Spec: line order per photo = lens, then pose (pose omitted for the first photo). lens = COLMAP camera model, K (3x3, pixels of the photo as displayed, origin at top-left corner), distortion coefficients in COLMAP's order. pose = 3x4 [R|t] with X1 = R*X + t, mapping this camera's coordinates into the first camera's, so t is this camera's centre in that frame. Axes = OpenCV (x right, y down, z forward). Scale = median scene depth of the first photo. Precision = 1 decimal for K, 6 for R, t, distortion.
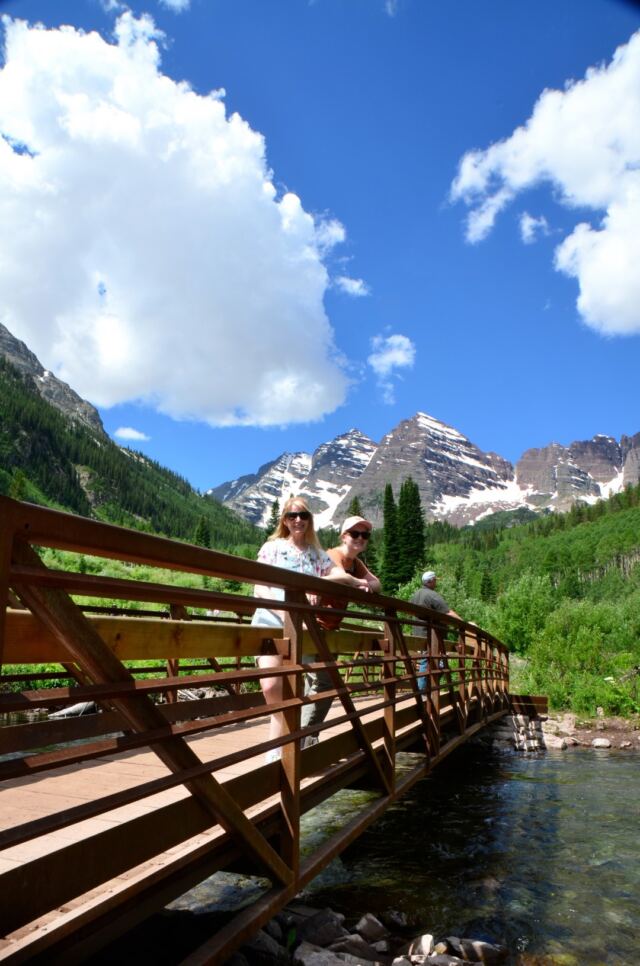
lens RADIAL K [[742.9, 0, 317.1], [0, 742.9, 514.9], [0, 0, 1]] dist [-0.157299, 0.104121]
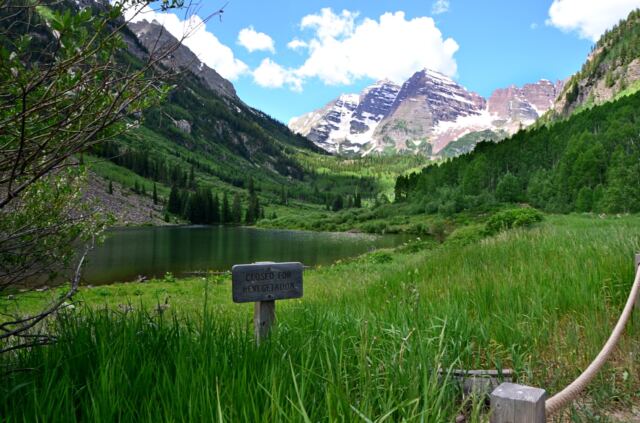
lens RADIAL K [[500.5, 0, 319.3], [0, 500.5, 213.0], [0, 0, 1]] dist [-0.153719, 0.124219]
pose [[0.995278, -0.016358, -0.095676, 0.008054], [0.032745, 0.984499, 0.172308, -0.023960], [0.091374, -0.174627, 0.980386, -0.121905]]
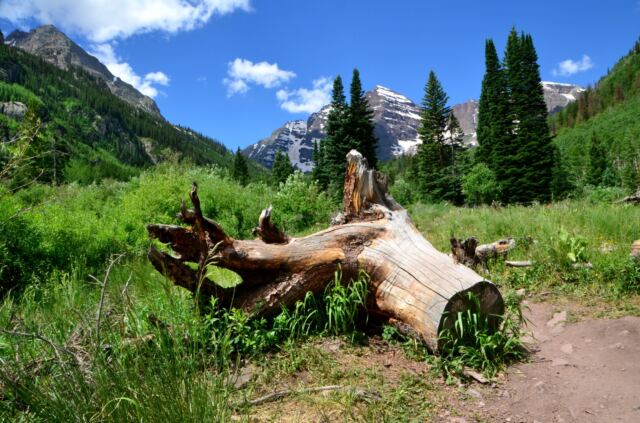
lens RADIAL K [[492.2, 0, 328.1], [0, 492.2, 231.8], [0, 0, 1]] dist [-0.157299, 0.104121]
pose [[0.995741, -0.090145, 0.019308, -0.003957], [0.086553, 0.986233, 0.140899, 0.002940], [-0.031743, -0.138628, 0.989836, 0.021551]]
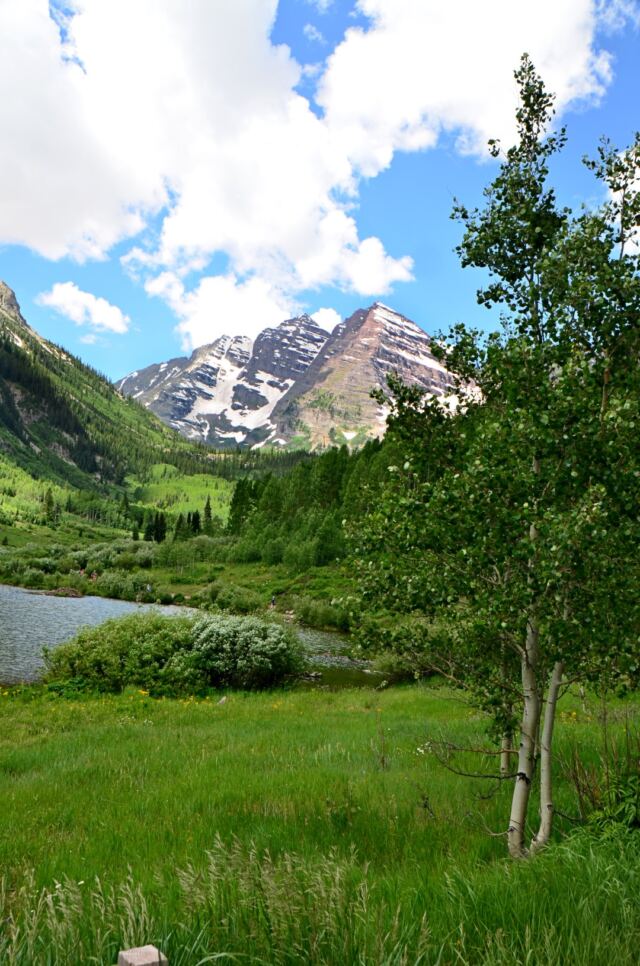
lens RADIAL K [[902.9, 0, 314.3], [0, 902.9, 503.1], [0, 0, 1]] dist [-0.068988, 0.015978]
pose [[0.996498, 0.058540, 0.059711, 0.015694], [-0.065077, 0.991327, 0.114170, -0.021781], [-0.052510, -0.117656, 0.991665, -0.108218]]
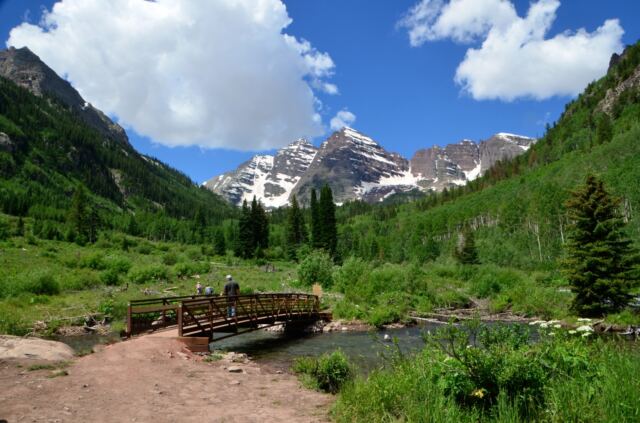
lens RADIAL K [[500.8, 0, 325.0], [0, 500.8, 227.6], [0, 0, 1]] dist [-0.150163, 0.117243]
pose [[0.995390, -0.031066, 0.090735, 0.000800], [0.025262, 0.997603, 0.064425, -0.001058], [-0.092519, -0.061836, 0.993789, -0.004659]]
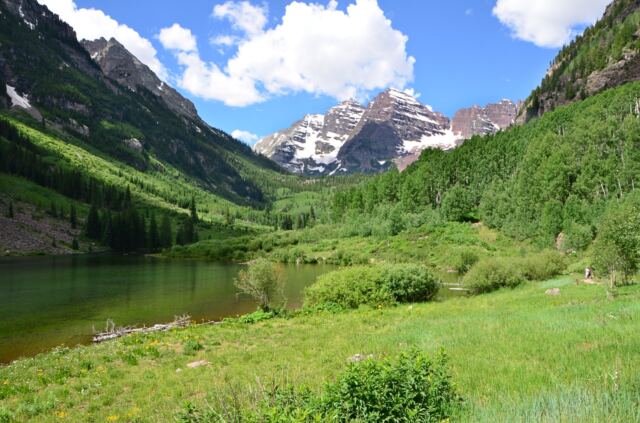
lens RADIAL K [[499.7, 0, 321.1], [0, 499.7, 224.7], [0, 0, 1]] dist [-0.163621, 0.132668]
pose [[0.999109, -0.030956, -0.028679, 0.013472], [0.035079, 0.987032, 0.156643, -0.021860], [0.023458, -0.157510, 0.987239, -0.108697]]
